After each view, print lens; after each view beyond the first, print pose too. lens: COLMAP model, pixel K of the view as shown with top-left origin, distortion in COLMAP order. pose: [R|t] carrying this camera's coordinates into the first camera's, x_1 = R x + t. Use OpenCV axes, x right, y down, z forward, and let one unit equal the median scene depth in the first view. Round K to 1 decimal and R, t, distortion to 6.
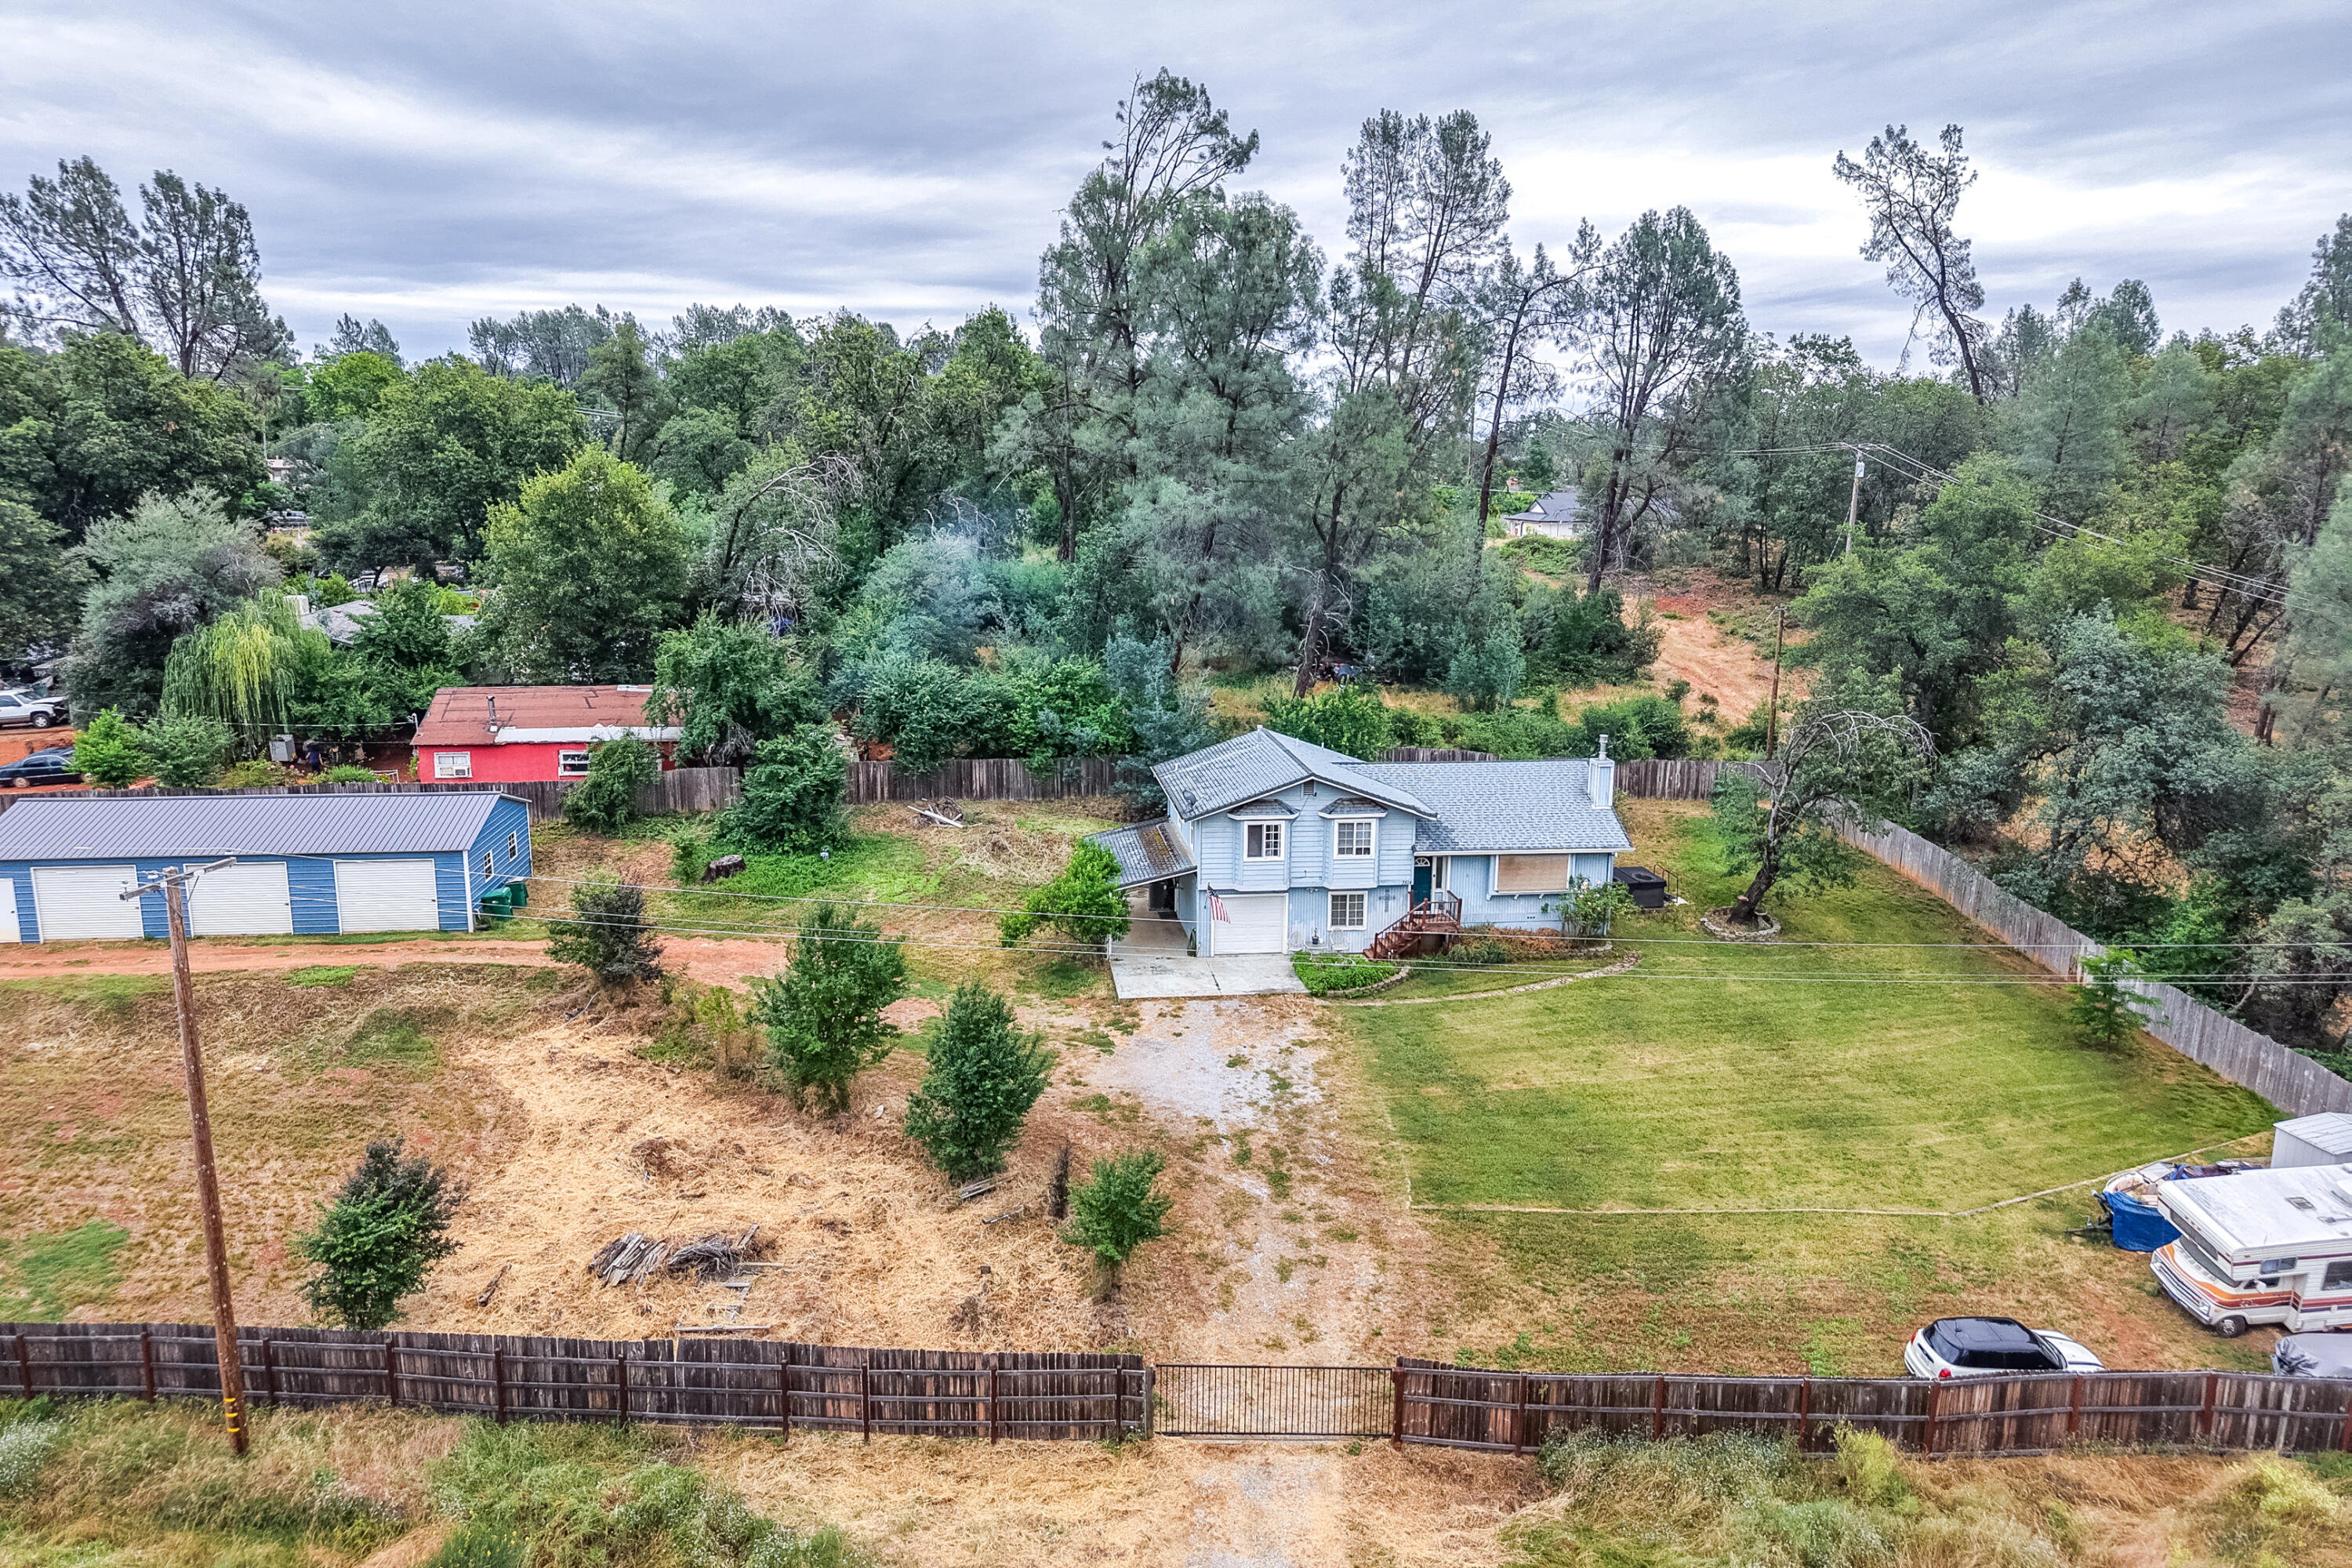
lens RADIAL K [[1607.3, 0, 1176.0], [0, 1607.3, 784.0], [0, 0, 1]] dist [0.030362, -0.046597]
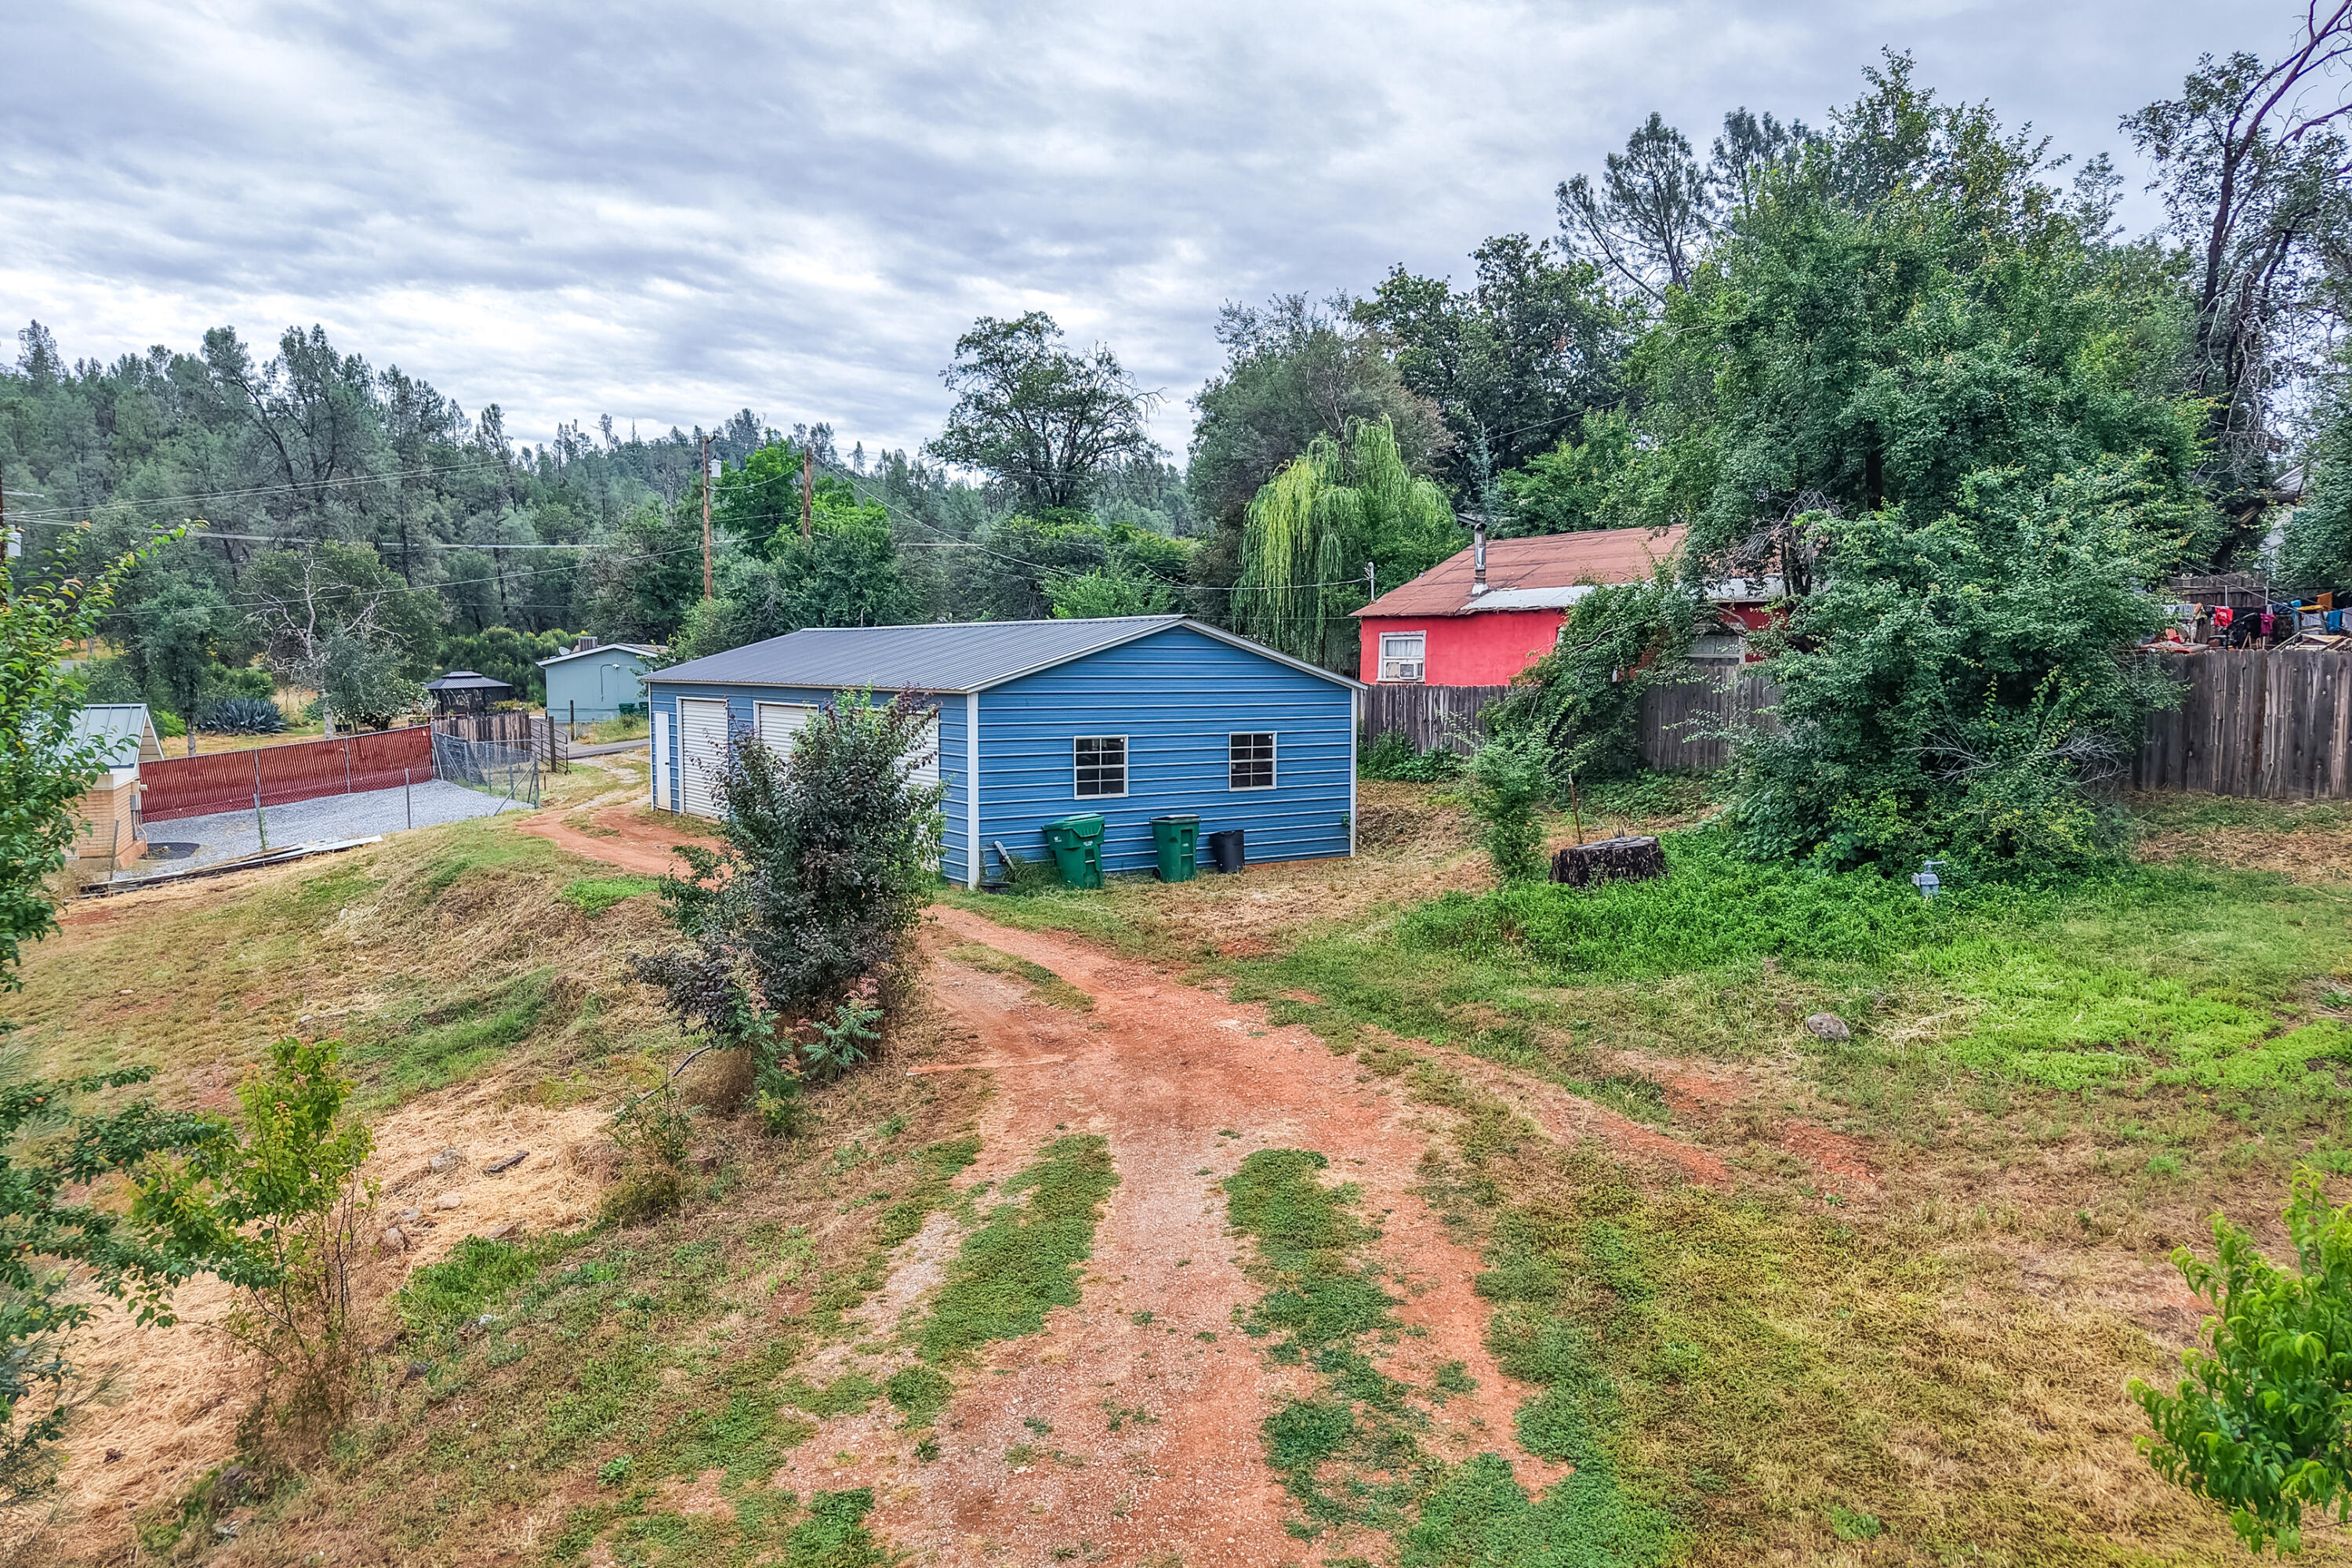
lens RADIAL K [[1553.9, 0, 1176.0], [0, 1553.9, 784.0], [0, 0, 1]] dist [-0.002808, -0.001105]
pose [[0.463837, 0.060404, -0.883859, -0.042919], [-0.172703, 0.984697, -0.023337, 0.065268], [0.868924, 0.163470, 0.467171, 0.870955]]
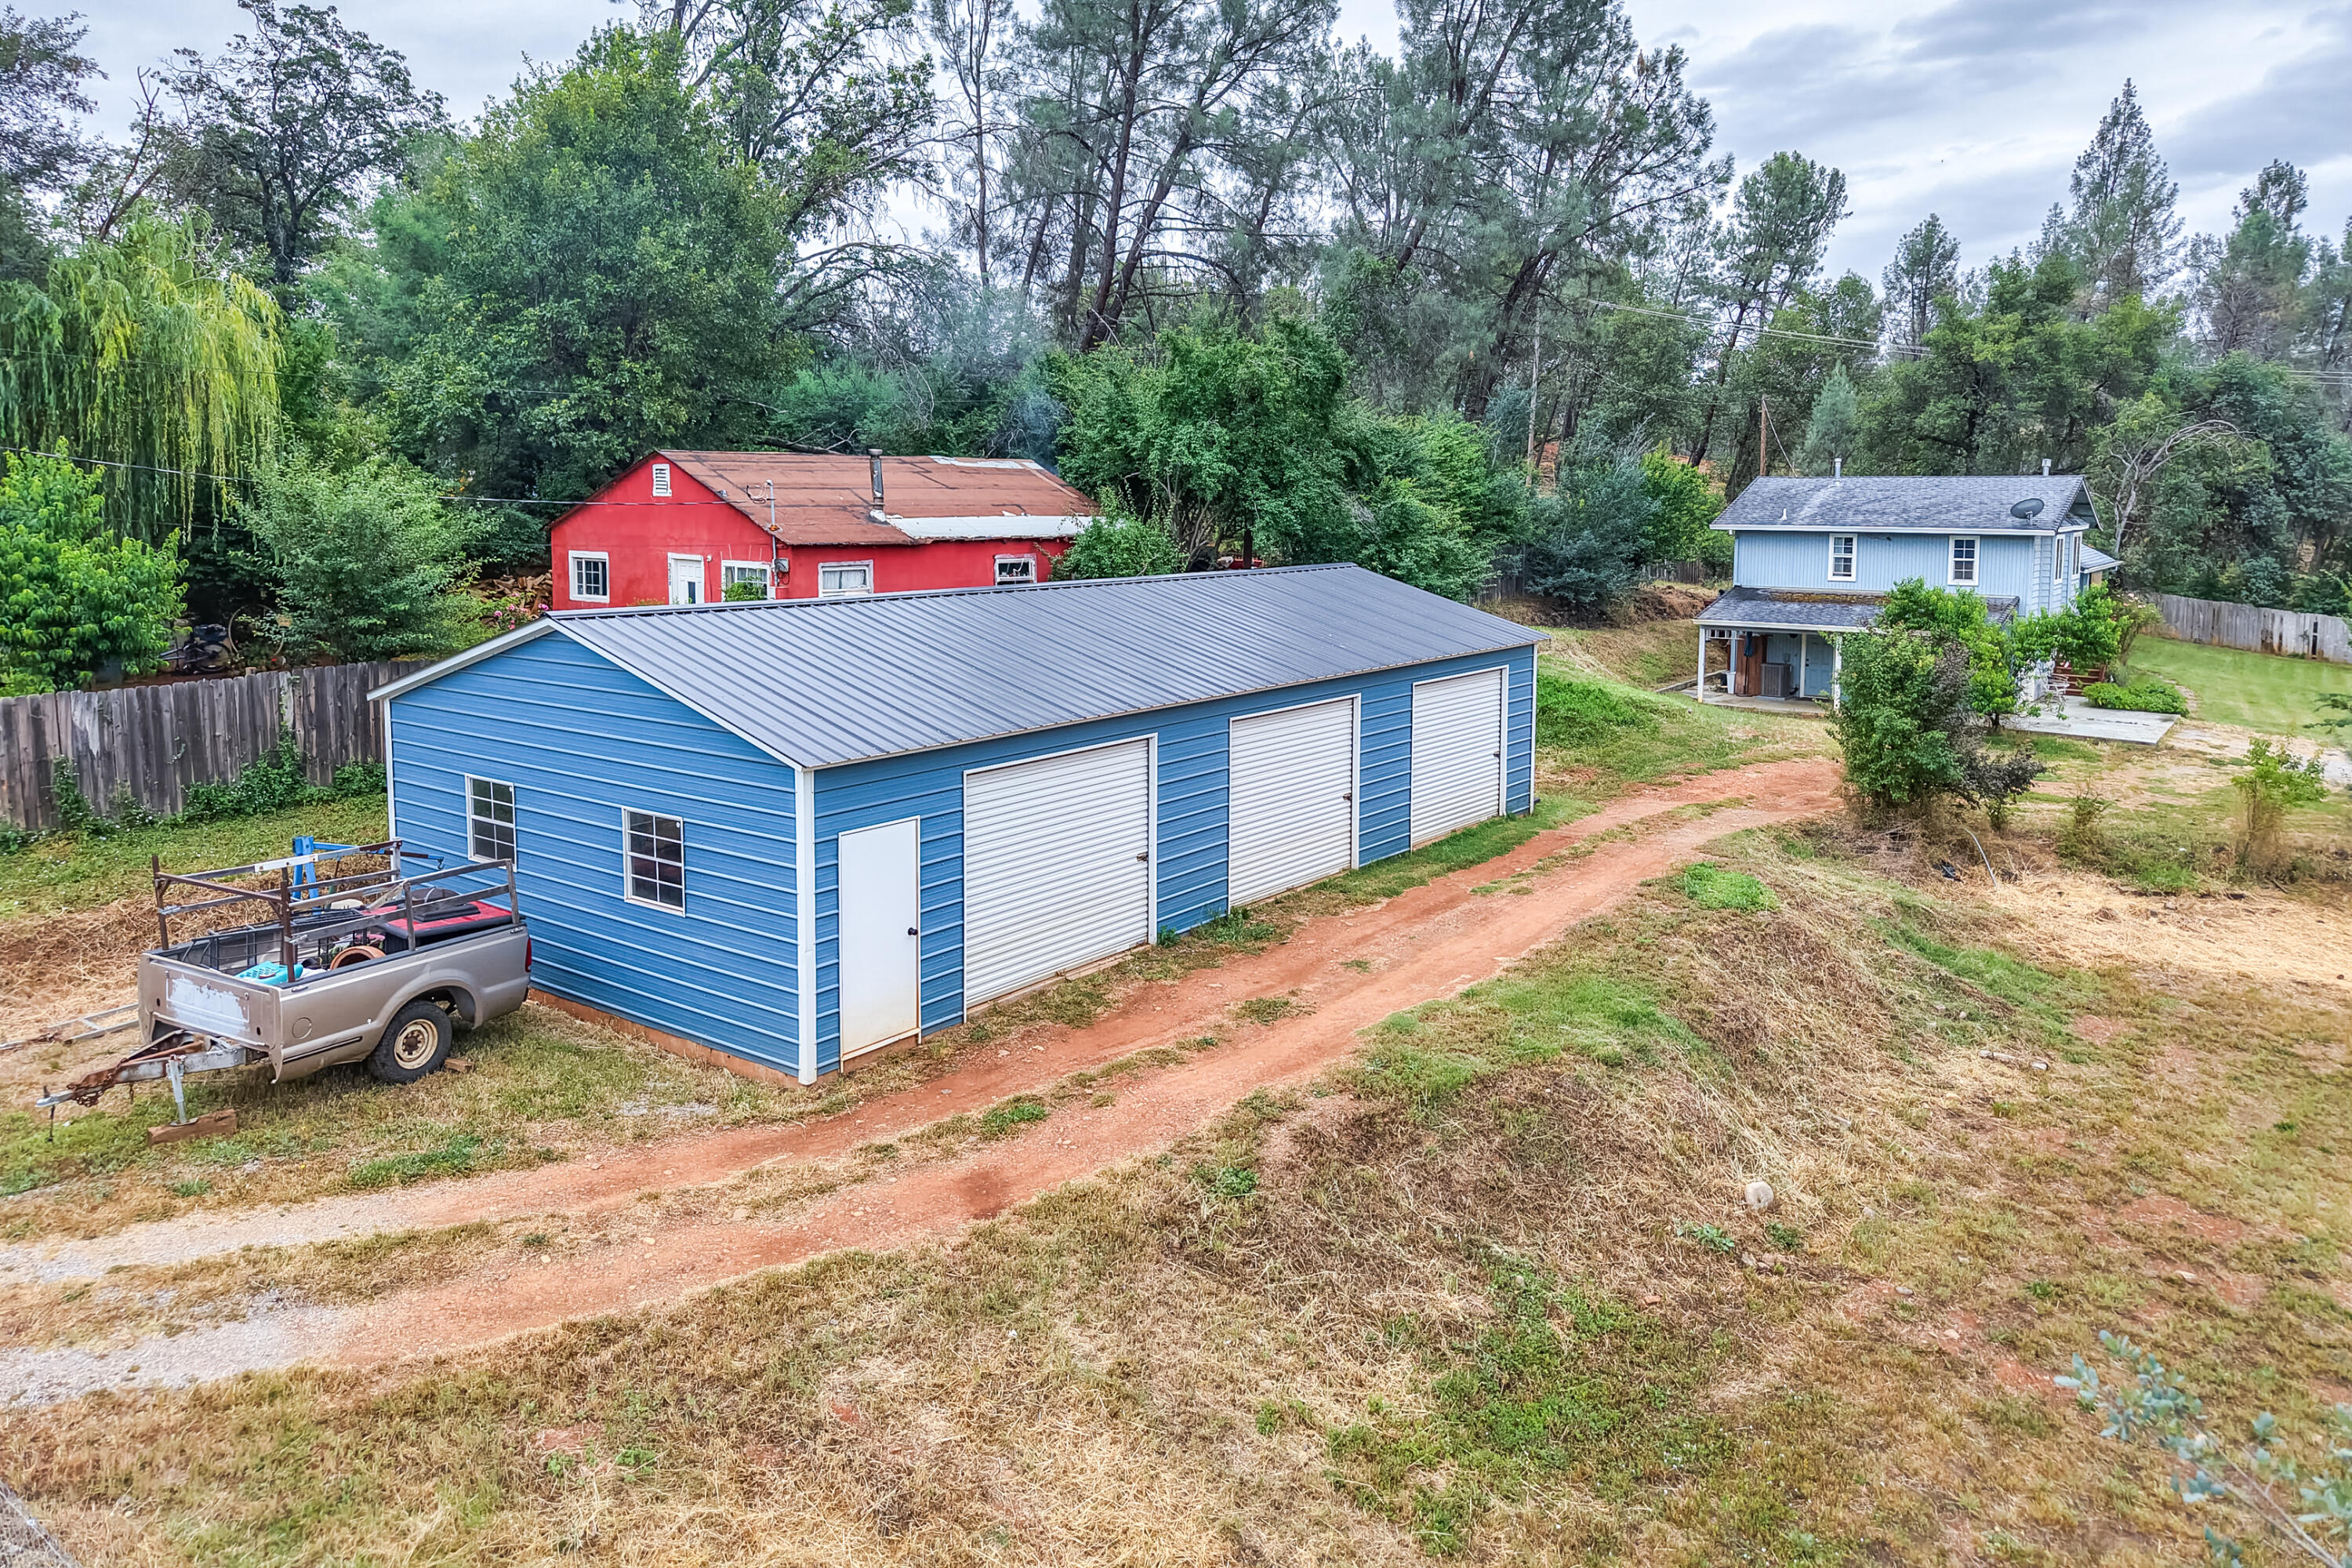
lens RADIAL K [[1594.6, 0, 1145.7], [0, 1594.6, 663.3], [0, 0, 1]] dist [0.004954, -0.003140]
pose [[0.708528, -0.090238, 0.699890, -0.891363], [0.142319, 0.989684, -0.016475, 0.037068], [-0.691183, 0.111280, 0.714061, 0.744136]]
